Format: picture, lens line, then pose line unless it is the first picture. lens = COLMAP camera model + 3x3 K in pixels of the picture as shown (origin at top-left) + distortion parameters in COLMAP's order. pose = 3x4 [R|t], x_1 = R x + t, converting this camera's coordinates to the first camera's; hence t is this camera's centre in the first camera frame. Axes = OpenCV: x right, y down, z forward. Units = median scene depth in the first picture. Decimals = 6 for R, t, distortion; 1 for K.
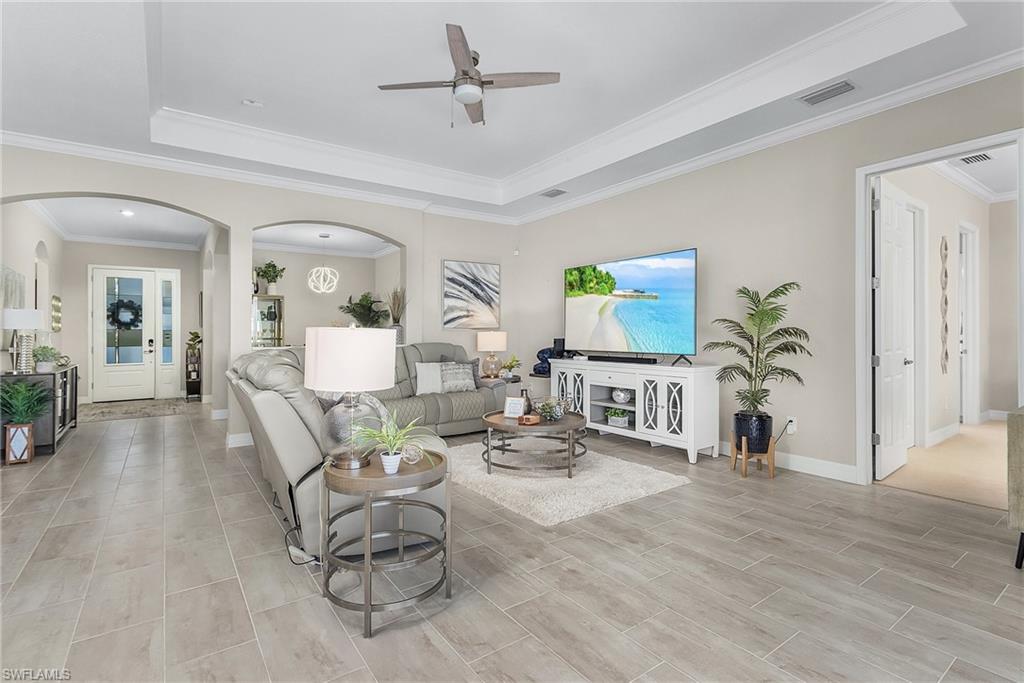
lens RADIAL K [[477.7, 0, 501.7], [0, 477.7, 329.0], [0, 0, 1]] dist [0.002258, 0.000020]
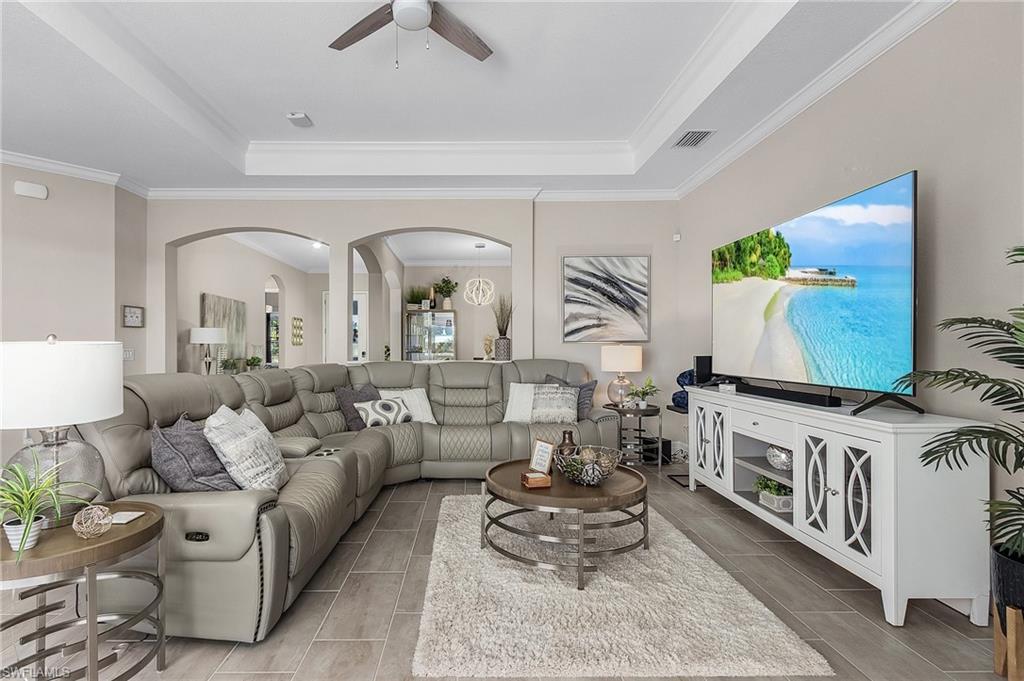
lens RADIAL K [[477.3, 0, 489.0], [0, 477.3, 344.0], [0, 0, 1]] dist [-0.002276, -0.000426]
pose [[0.821345, -0.000484, -0.570432, 0.266477], [0.002520, 0.999993, 0.002780, 0.000510], [0.570427, -0.003721, 0.821340, 0.300321]]
